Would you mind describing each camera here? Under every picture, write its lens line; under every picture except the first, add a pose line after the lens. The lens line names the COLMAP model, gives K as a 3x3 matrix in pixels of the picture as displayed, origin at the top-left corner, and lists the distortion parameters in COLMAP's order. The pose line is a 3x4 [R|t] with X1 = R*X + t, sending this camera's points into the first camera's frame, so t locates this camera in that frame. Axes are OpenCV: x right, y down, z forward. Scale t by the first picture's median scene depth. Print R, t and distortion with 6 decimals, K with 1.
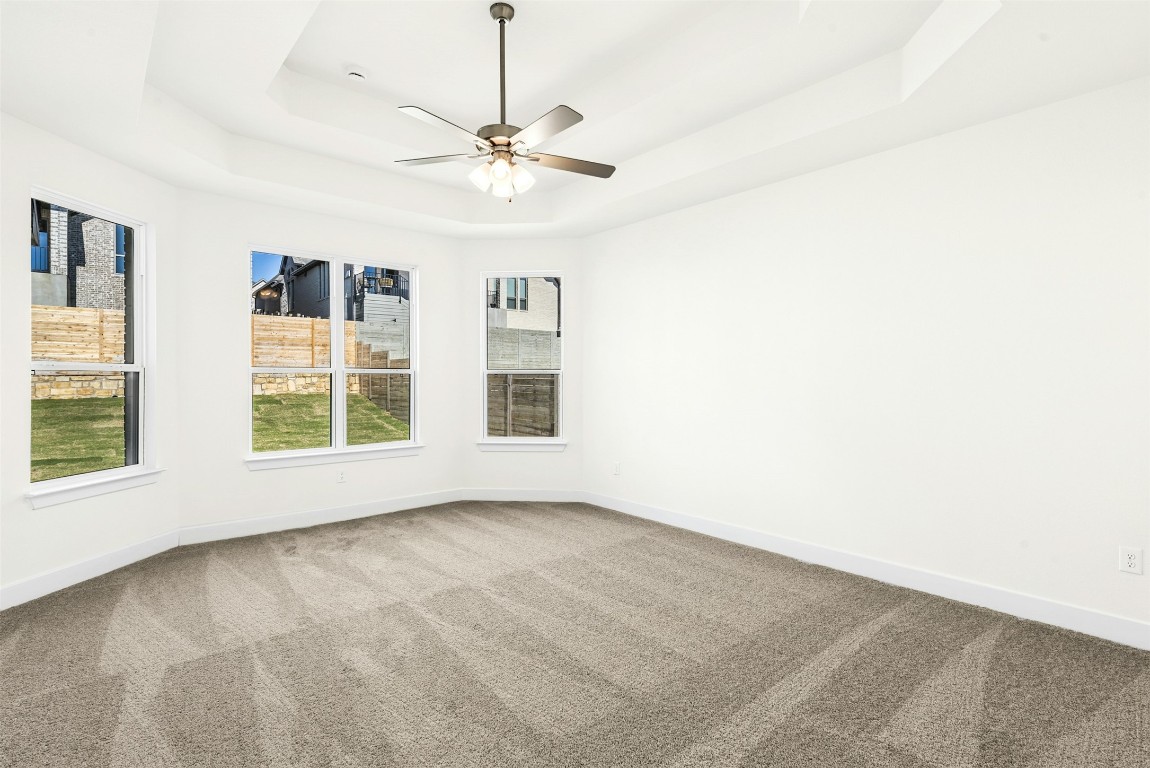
lens RADIAL K [[487.7, 0, 572.5], [0, 487.7, 378.7], [0, 0, 1]] dist [0.000050, -0.000418]
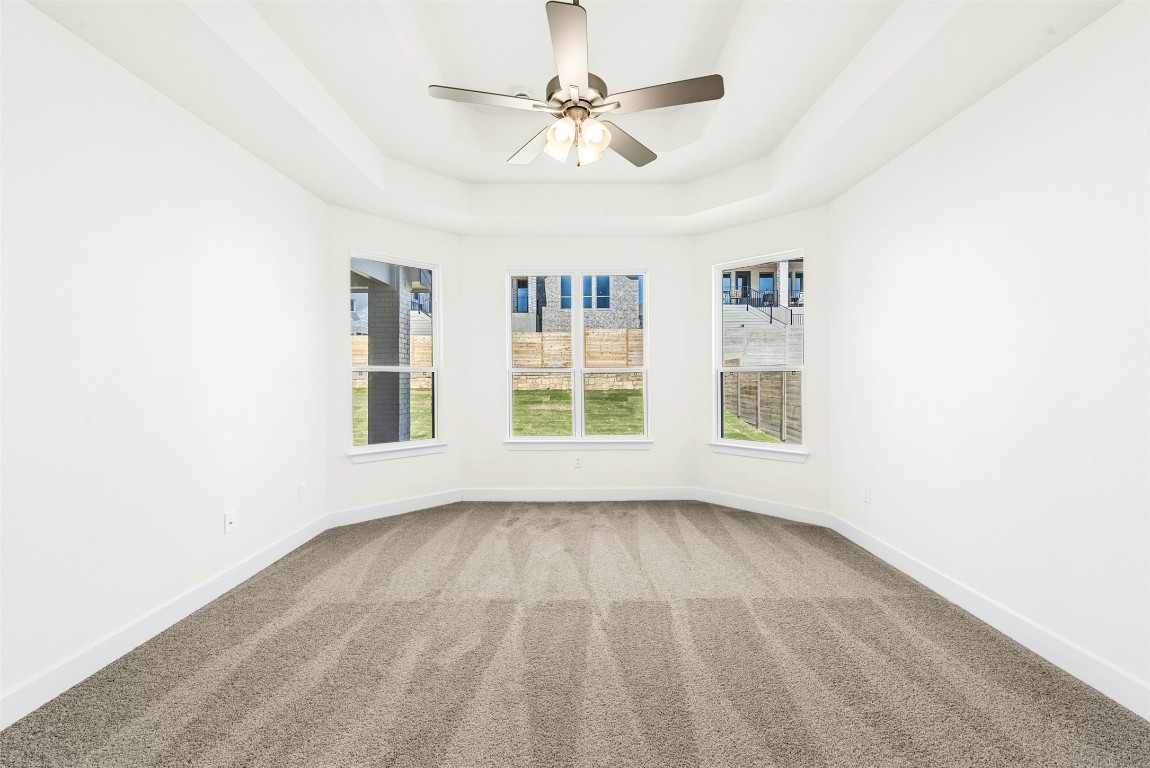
lens RADIAL K [[443.4, 0, 574.8], [0, 443.4, 377.6], [0, 0, 1]] dist [0.007608, -0.000456]
pose [[0.803516, 0.001484, -0.595282, 0.174892], [-0.000612, 0.999998, 0.001666, 0.000304], [0.595283, -0.000974, 0.803515, 0.208951]]
